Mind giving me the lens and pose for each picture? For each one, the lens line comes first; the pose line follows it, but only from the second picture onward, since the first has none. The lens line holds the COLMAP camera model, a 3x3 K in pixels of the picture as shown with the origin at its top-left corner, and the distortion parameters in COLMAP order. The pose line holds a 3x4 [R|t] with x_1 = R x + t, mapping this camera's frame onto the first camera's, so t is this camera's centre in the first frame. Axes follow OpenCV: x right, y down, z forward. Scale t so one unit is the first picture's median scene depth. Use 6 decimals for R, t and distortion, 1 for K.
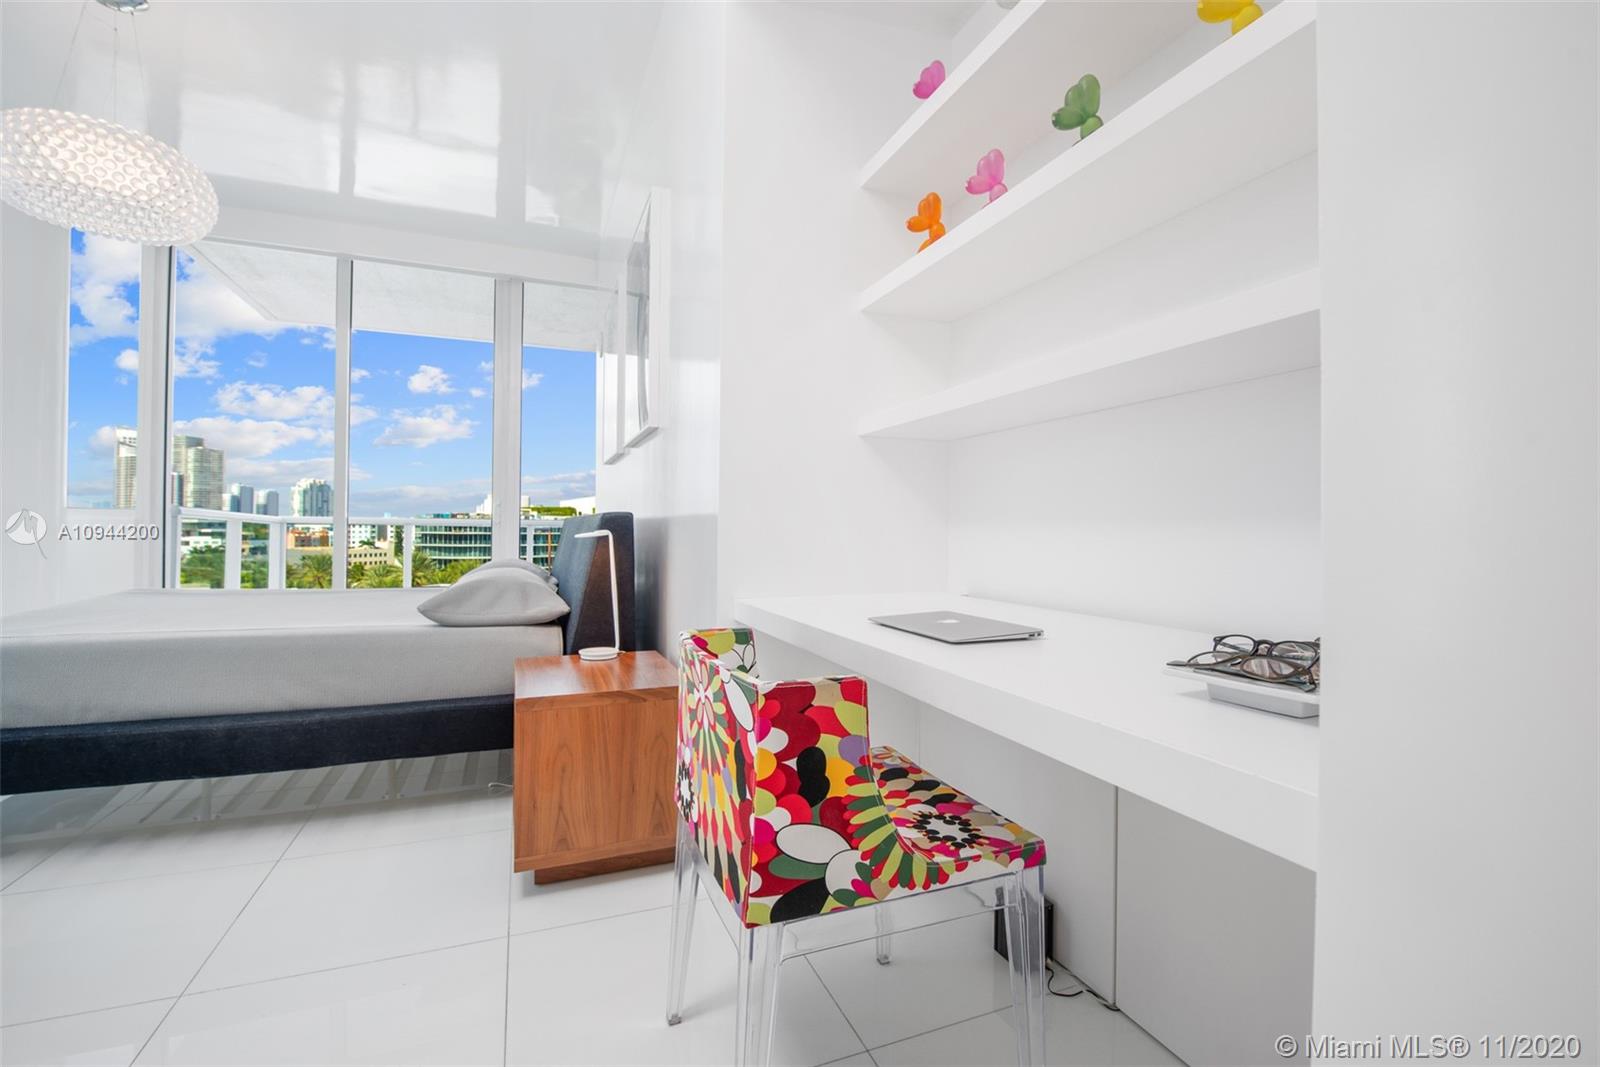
lens RADIAL K [[696.9, 0, 802.2], [0, 696.9, 527.5], [0, 0, 1]] dist [-0.016998, -0.001077]
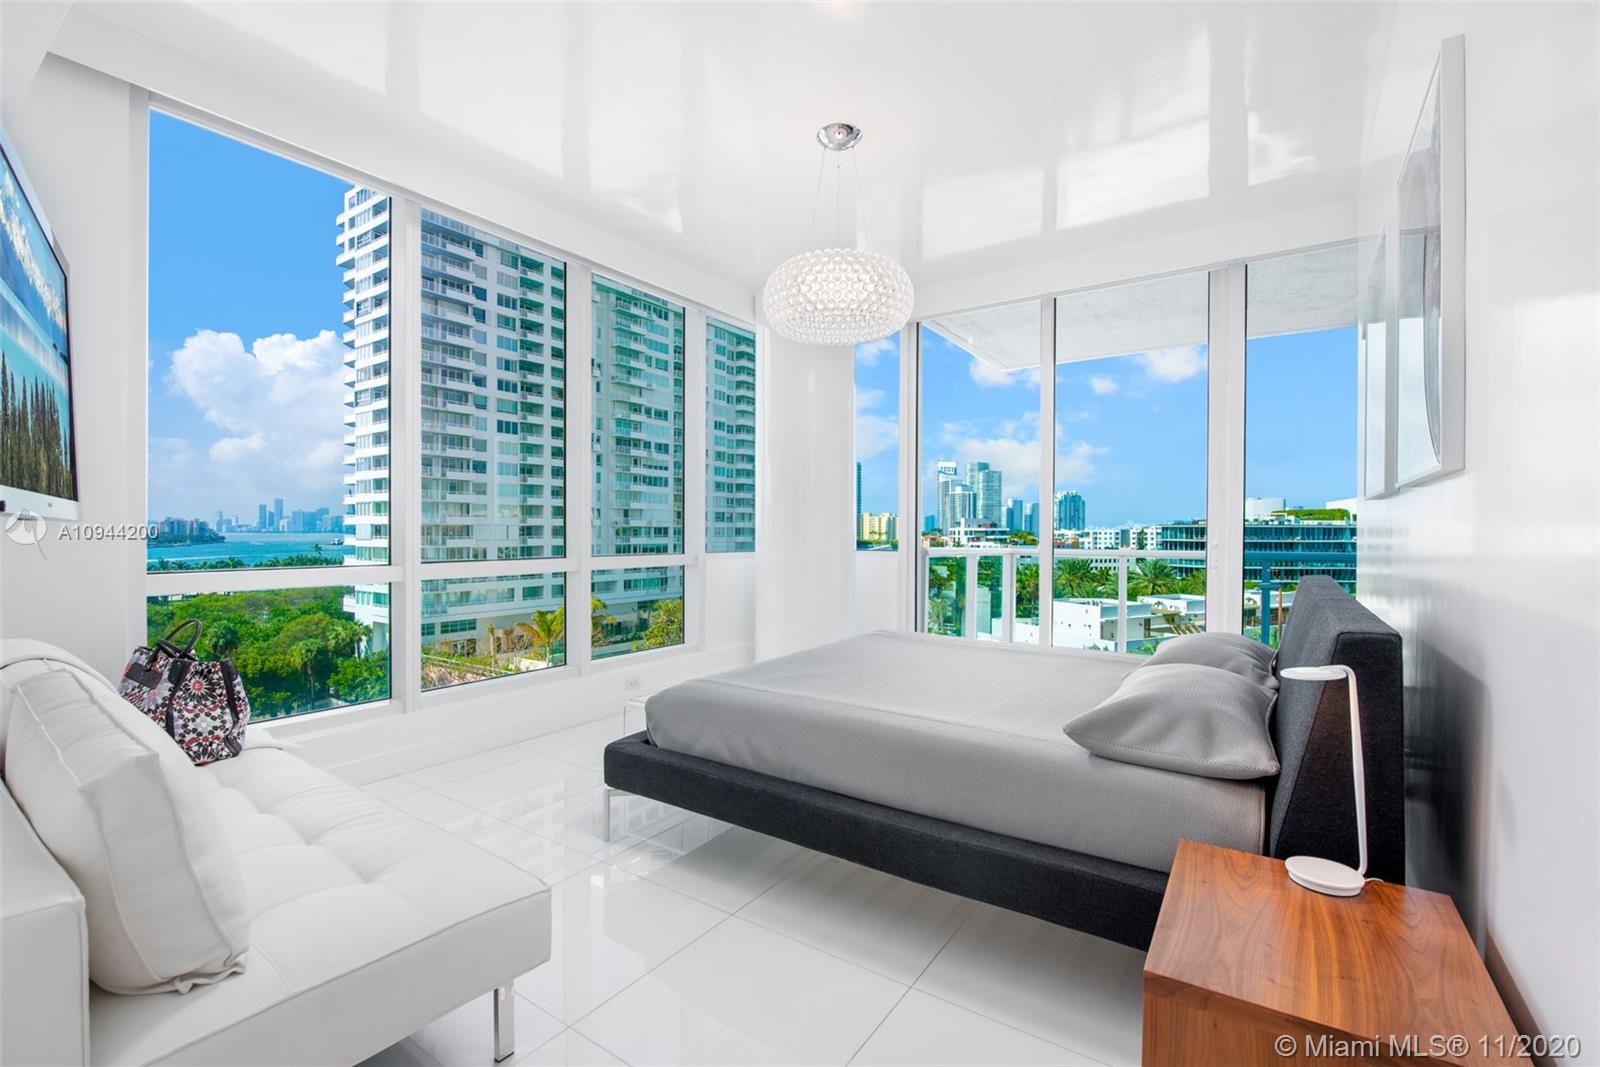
lens RADIAL K [[696.9, 0, 800.6], [0, 696.9, 544.3], [0, 0, 1]] dist [-0.016998, -0.001077]
pose [[0.549136, 0.010424, -0.835668, -0.023144], [0.008609, 0.999799, 0.018128, -0.055738], [0.835689, -0.017149, 0.548936, 0.144667]]
